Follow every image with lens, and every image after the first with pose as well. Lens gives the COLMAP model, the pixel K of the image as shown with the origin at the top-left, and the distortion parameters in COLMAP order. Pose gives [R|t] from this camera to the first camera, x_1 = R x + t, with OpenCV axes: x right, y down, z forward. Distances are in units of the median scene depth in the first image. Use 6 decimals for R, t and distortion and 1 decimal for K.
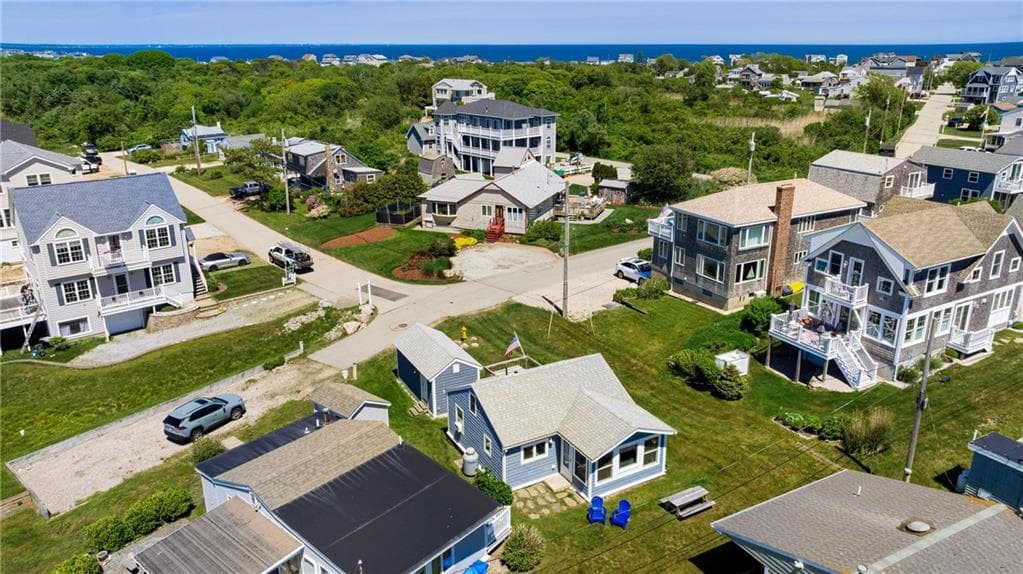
lens RADIAL K [[704.5, 0, 518.5], [0, 704.5, 287.6], [0, 0, 1]] dist [-0.018035, 0.008482]
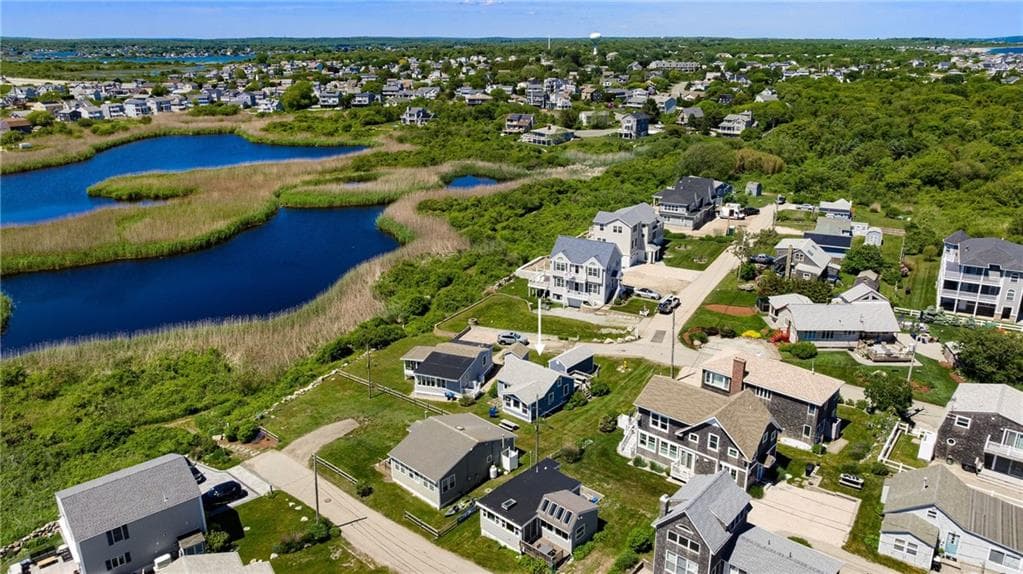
lens RADIAL K [[704.5, 0, 519.8], [0, 704.5, 289.2], [0, 0, 1]] dist [-0.018035, 0.008482]
pose [[0.334651, 0.312418, -0.889046, 1.407784], [-0.305406, 0.928479, 0.211316, -0.425612], [0.891480, 0.200803, 0.406131, -0.079939]]
